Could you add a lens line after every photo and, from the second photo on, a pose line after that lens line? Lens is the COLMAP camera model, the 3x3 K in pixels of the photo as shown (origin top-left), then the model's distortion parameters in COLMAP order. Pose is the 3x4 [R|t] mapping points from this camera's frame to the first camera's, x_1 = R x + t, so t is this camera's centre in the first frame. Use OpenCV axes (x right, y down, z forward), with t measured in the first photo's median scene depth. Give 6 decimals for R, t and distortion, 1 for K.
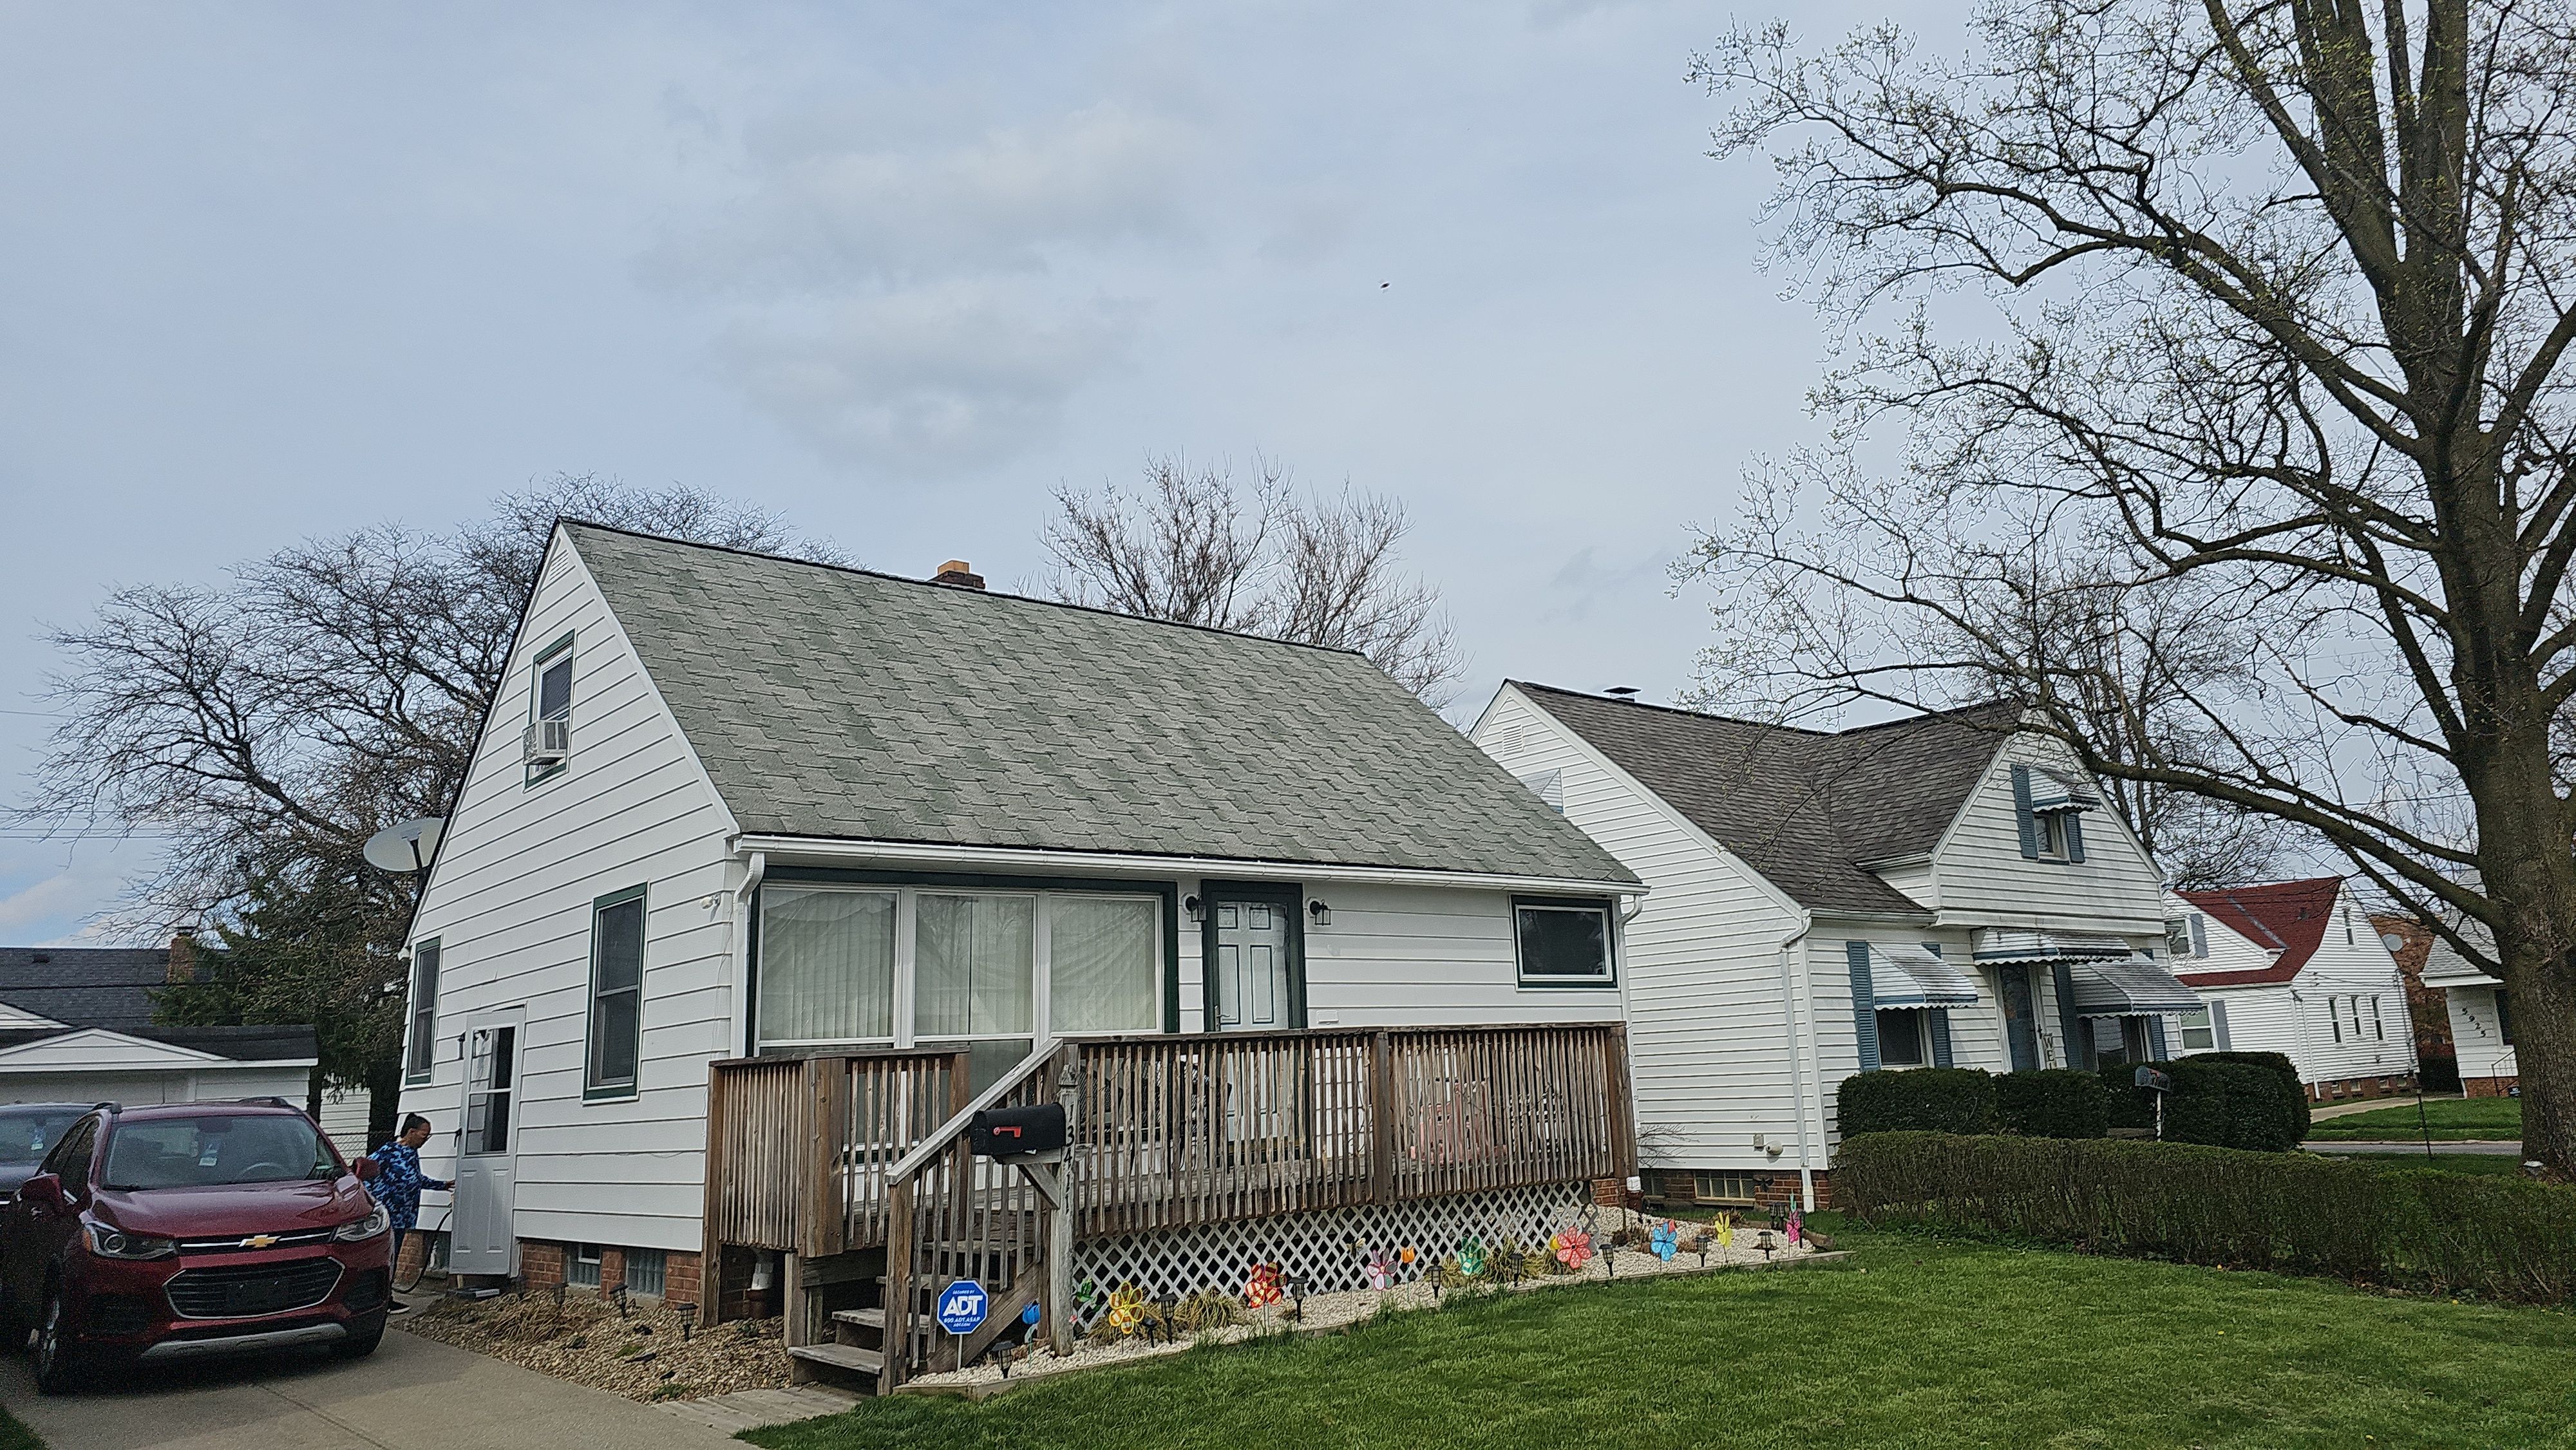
lens RADIAL K [[1771.1, 0, 1313.9], [0, 1771.1, 626.4], [0, 0, 1]] dist [0.074501, -0.066318]
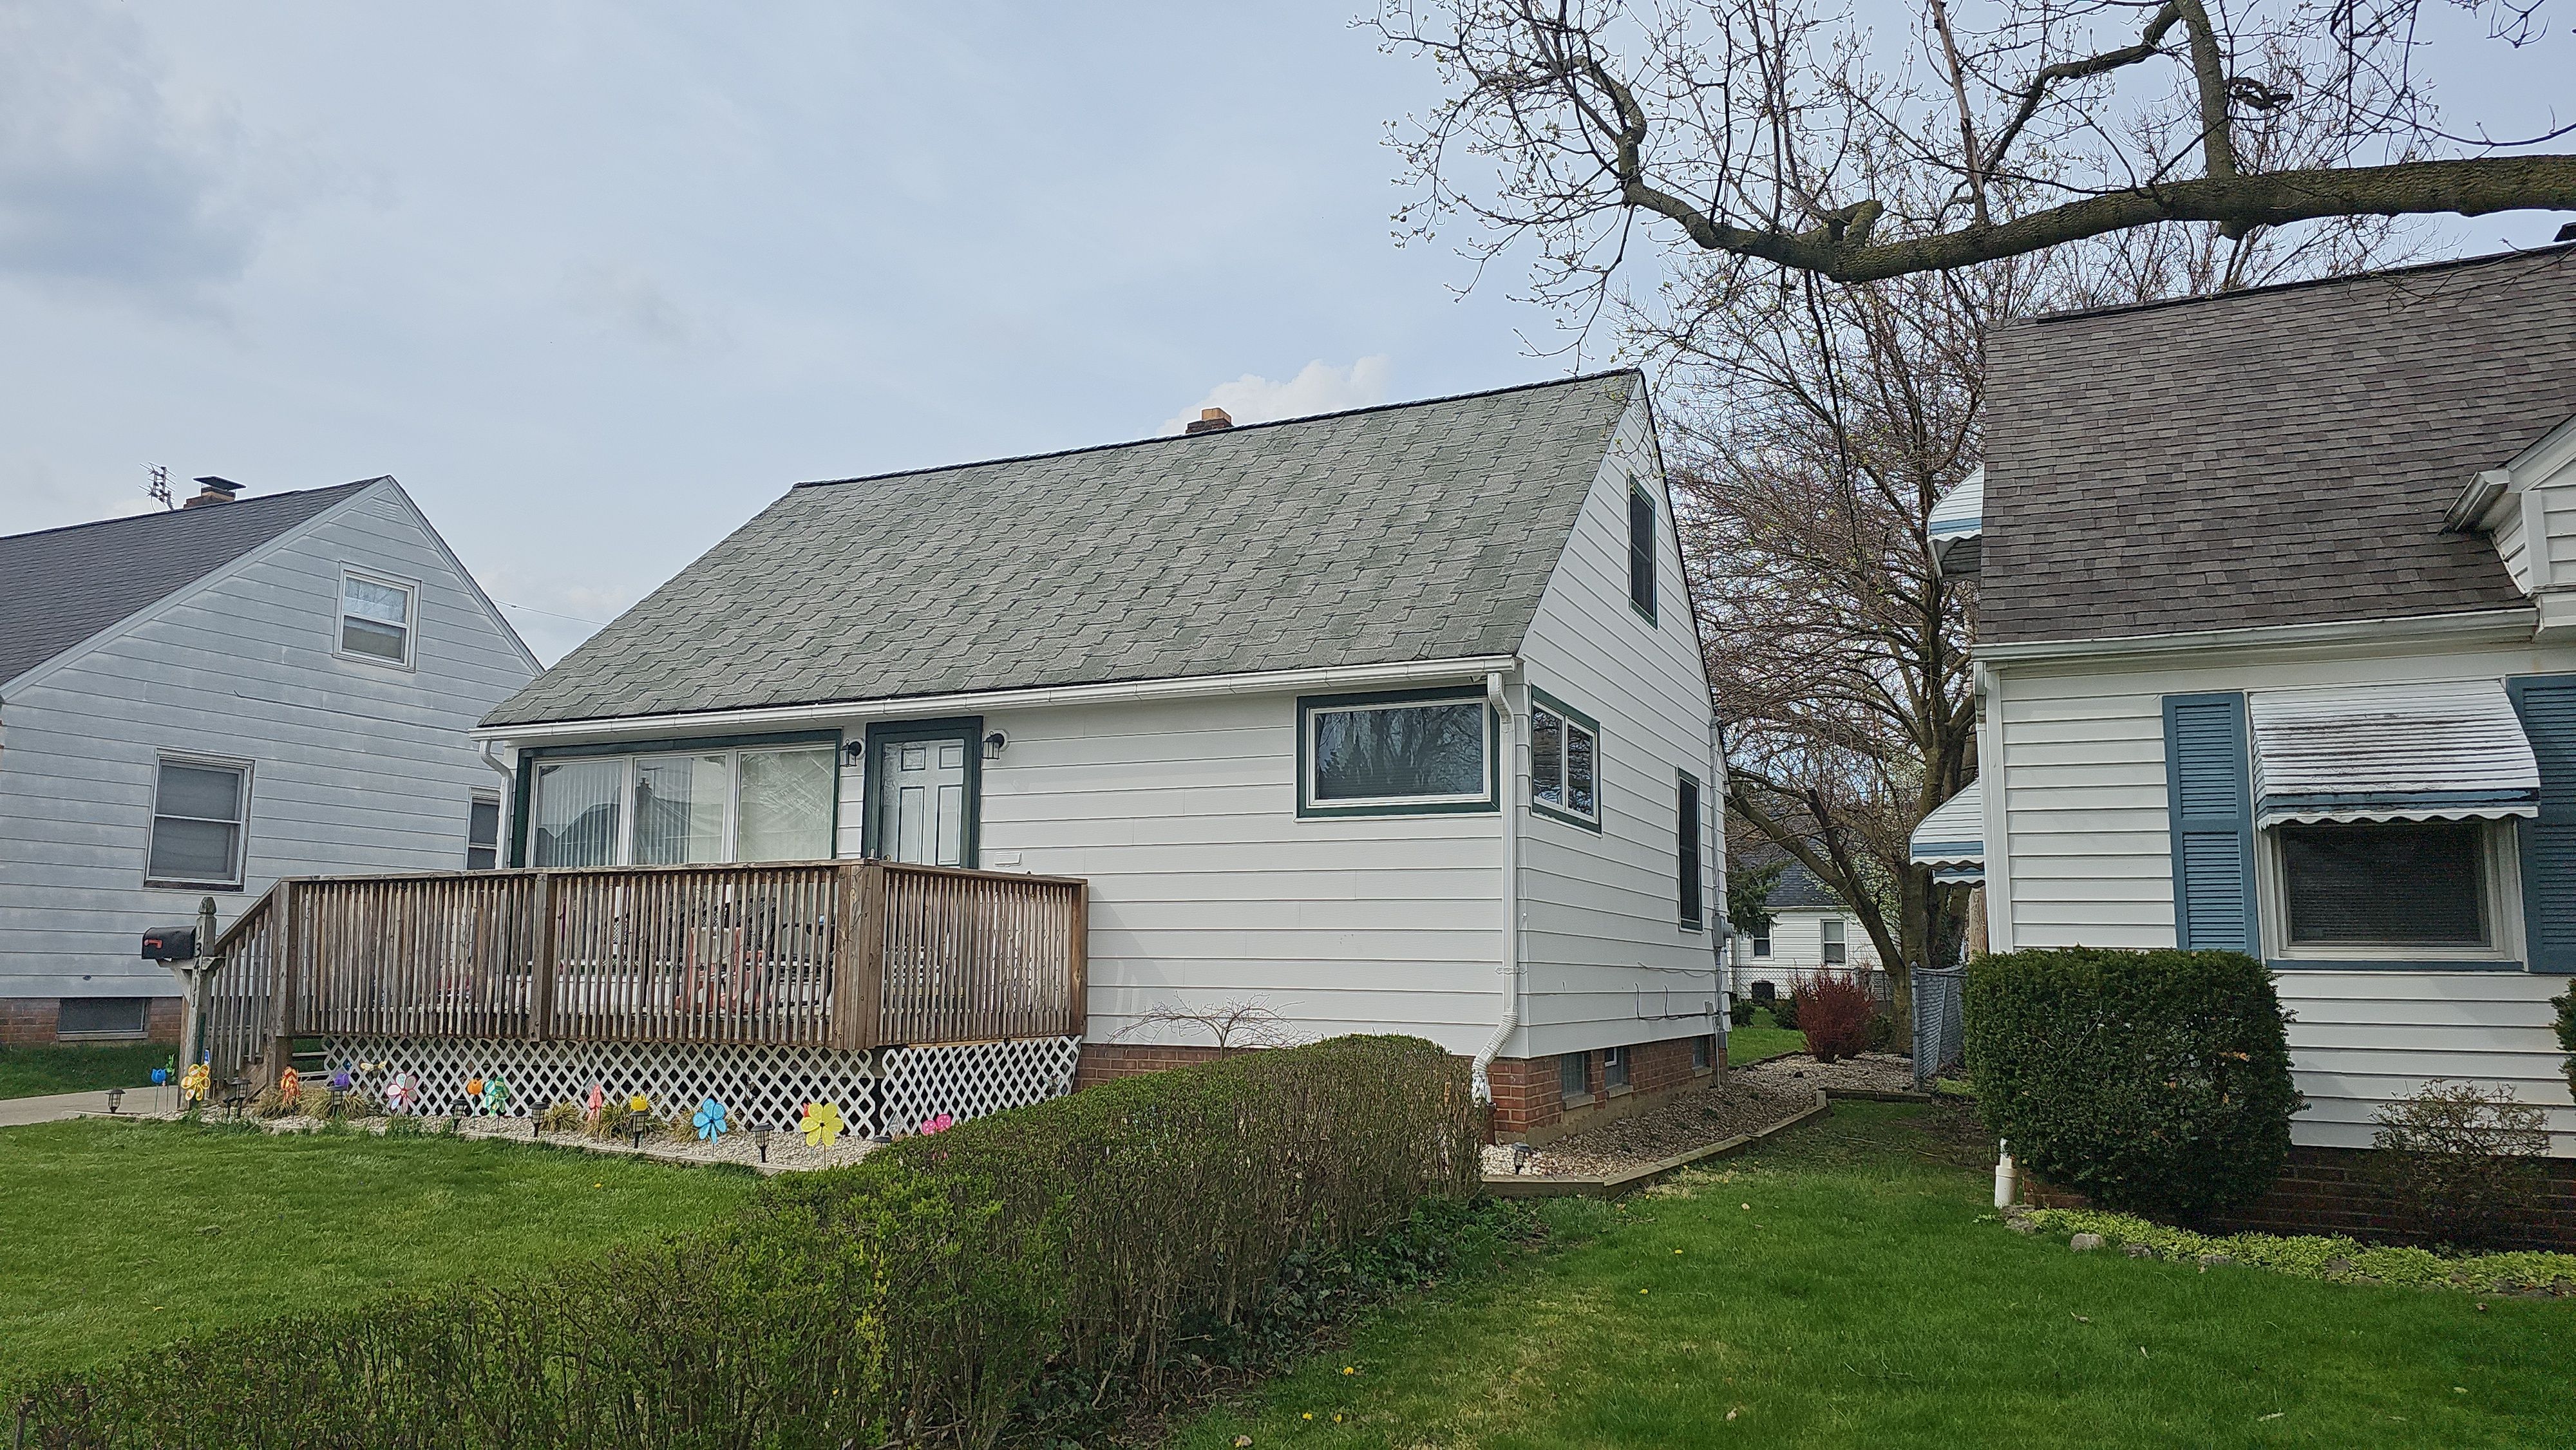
lens RADIAL K [[1729.9, 0, 1257.3], [0, 1729.9, 725.5], [0, 0, 1]] dist [0.075241, -0.076254]
pose [[0.405690, -0.081217, -0.910395, 0.924435], [0.200102, 0.979774, 0.001763, 0.191189], [0.891838, -0.182887, 0.413736, 0.820621]]
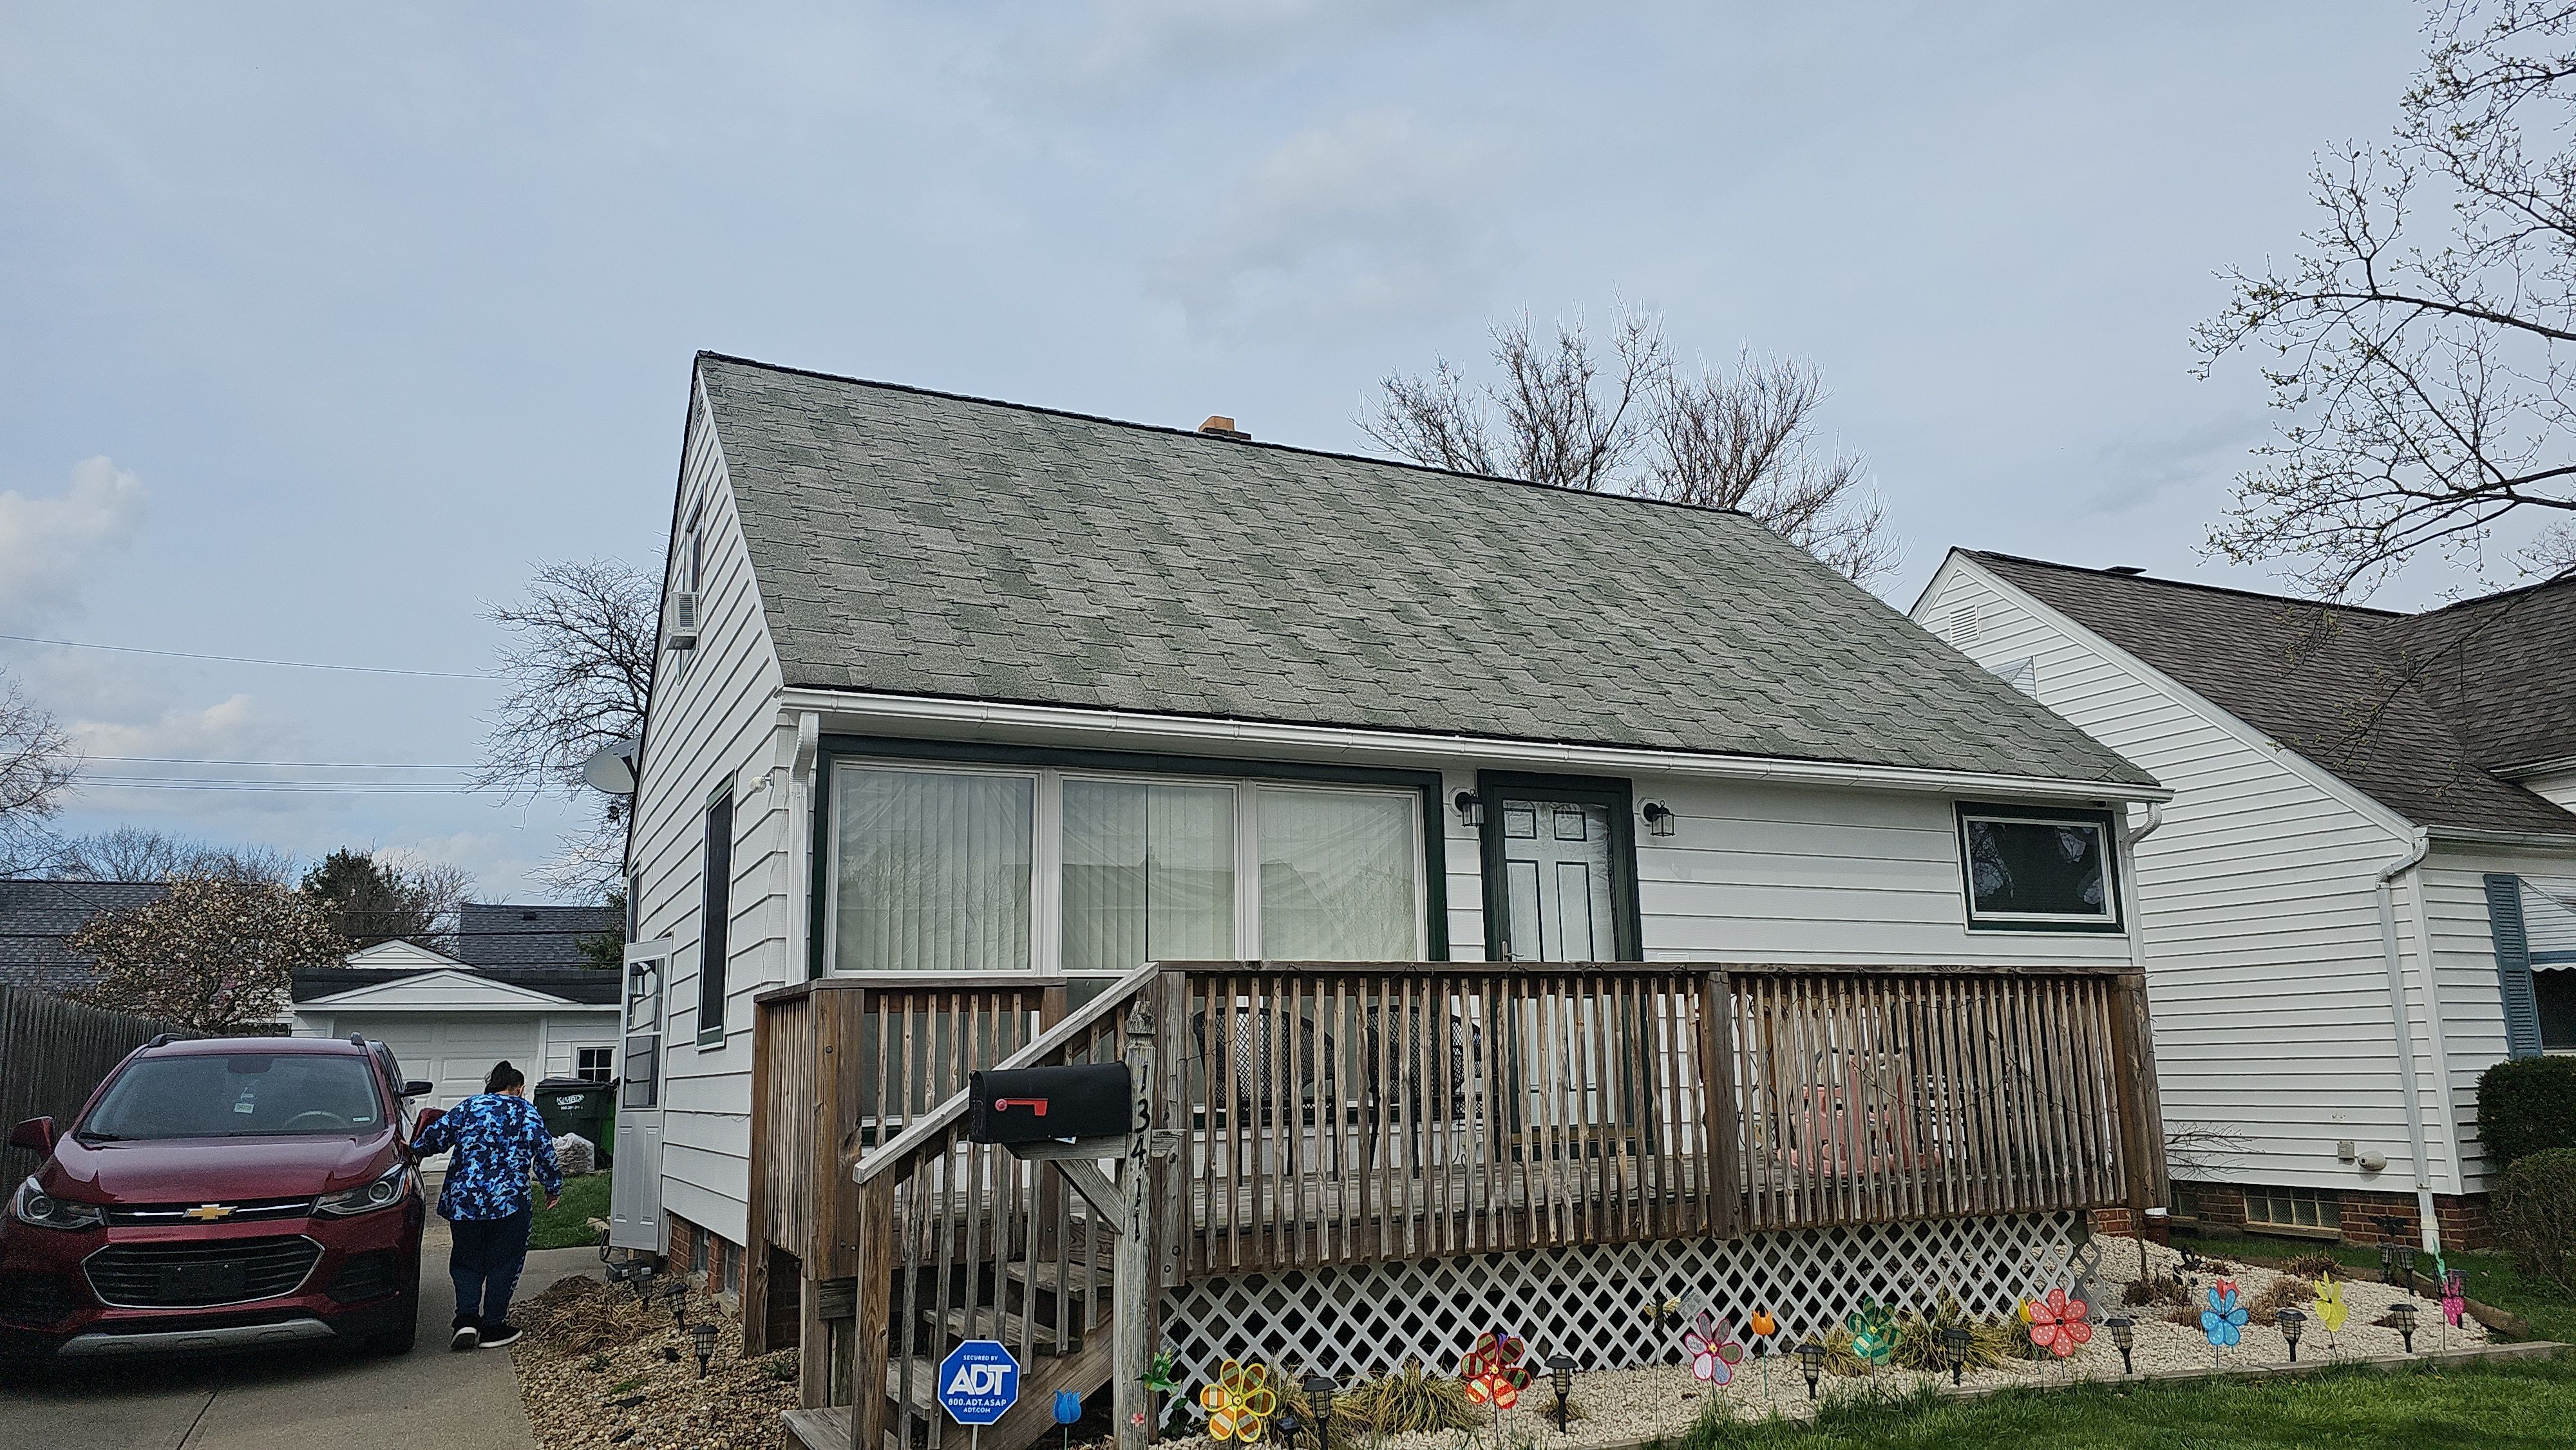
lens RADIAL K [[1729.9, 0, 1257.3], [0, 1729.9, 725.5], [0, 0, 1]] dist [0.075241, -0.076254]
pose [[0.959676, -0.030581, -0.279439, 0.048341], [0.048022, 0.997287, 0.055782, 0.083876], [0.276975, -0.066952, 0.958542, 0.310853]]
